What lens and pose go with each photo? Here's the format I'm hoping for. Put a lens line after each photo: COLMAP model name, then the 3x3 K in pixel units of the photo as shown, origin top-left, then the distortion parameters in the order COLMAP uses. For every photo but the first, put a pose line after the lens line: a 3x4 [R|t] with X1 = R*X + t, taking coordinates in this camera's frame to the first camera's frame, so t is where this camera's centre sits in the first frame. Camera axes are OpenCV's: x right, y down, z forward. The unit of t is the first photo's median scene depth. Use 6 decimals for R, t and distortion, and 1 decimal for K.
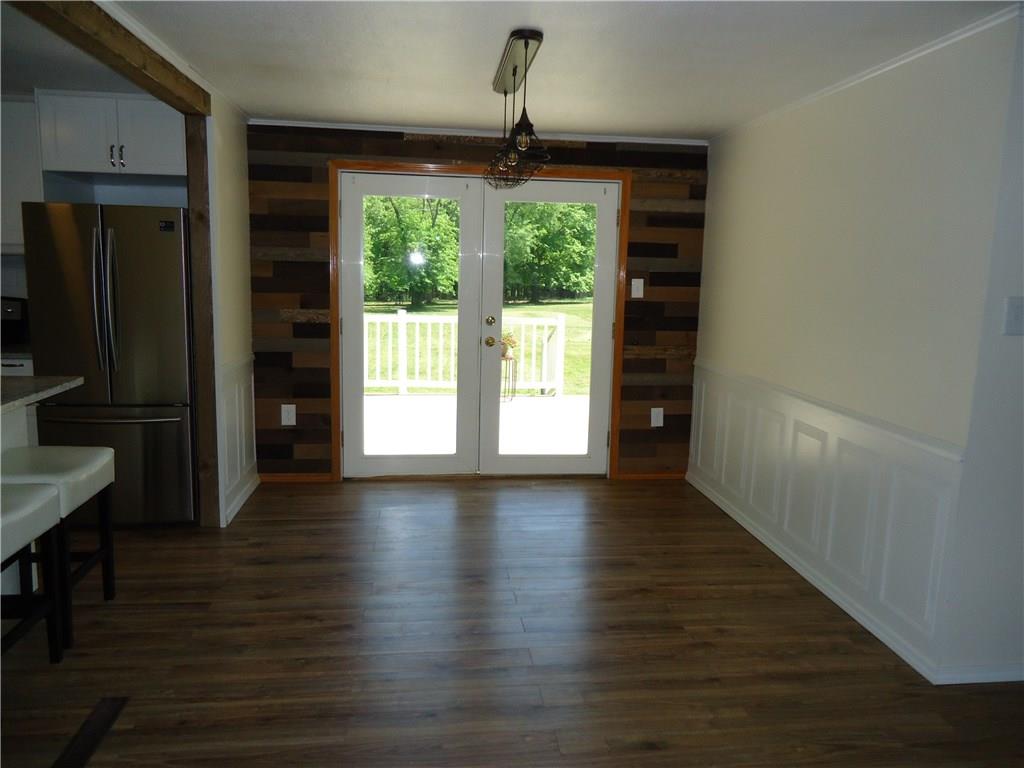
lens RADIAL K [[745.9, 0, 508.6], [0, 745.9, 380.2], [0, 0, 1]] dist [-0.011342, 0.006597]
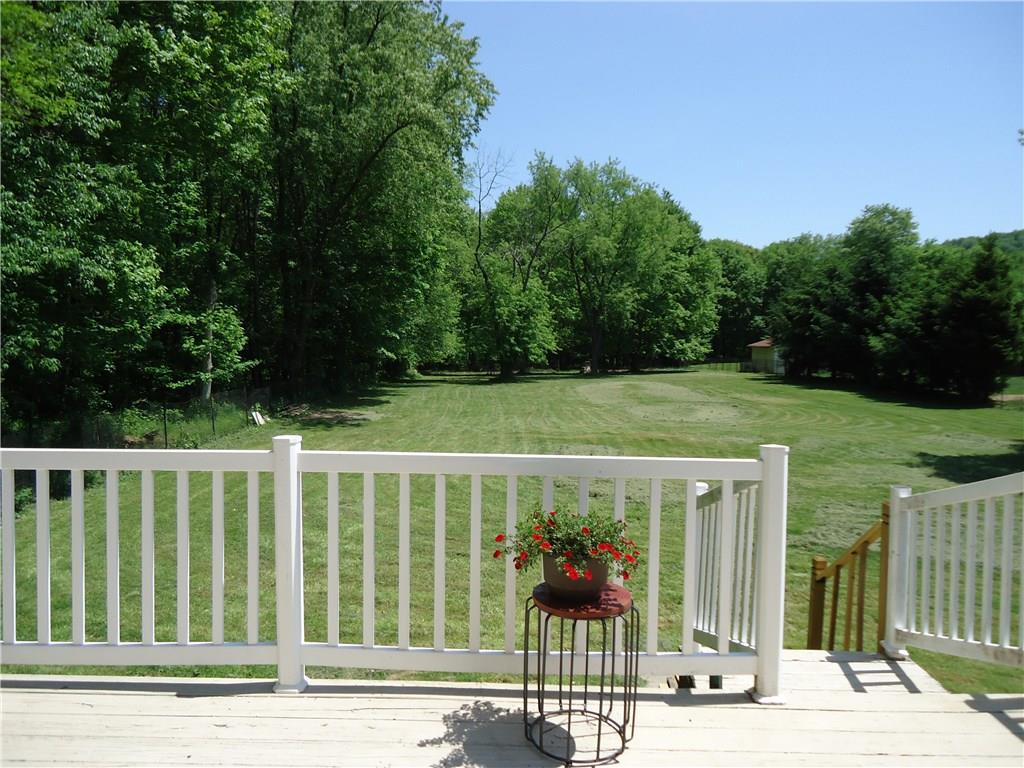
lens RADIAL K [[745.9, 0, 510.5], [0, 745.9, 376.2], [0, 0, 1]] dist [-0.011342, 0.006597]
pose [[0.991743, -0.003796, -0.128187, -0.000209], [-0.008522, 0.995402, -0.095403, -0.012448], [0.127960, 0.095707, 0.987151, 0.093770]]
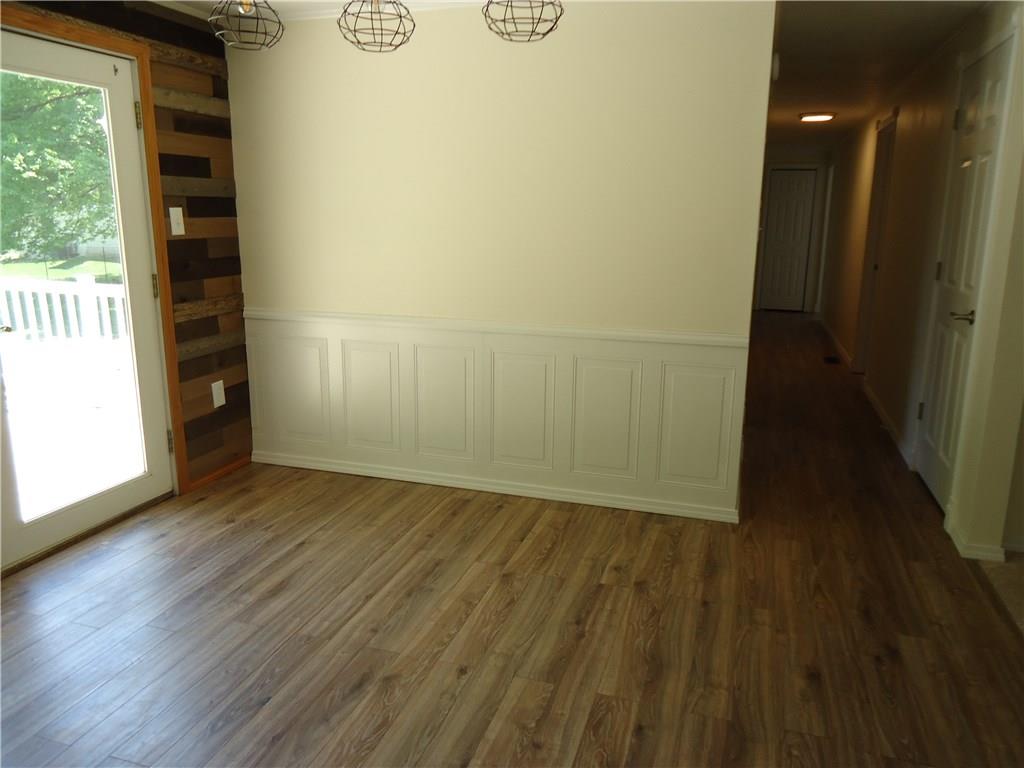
lens RADIAL K [[745.9, 0, 514.0], [0, 745.9, 381.0], [0, 0, 1]] dist [-0.011342, 0.006597]
pose [[0.406591, -0.226853, 0.884998, -0.358591], [0.139426, 0.972743, 0.185289, -0.063741], [-0.902909, 0.048055, 0.427138, 0.428552]]
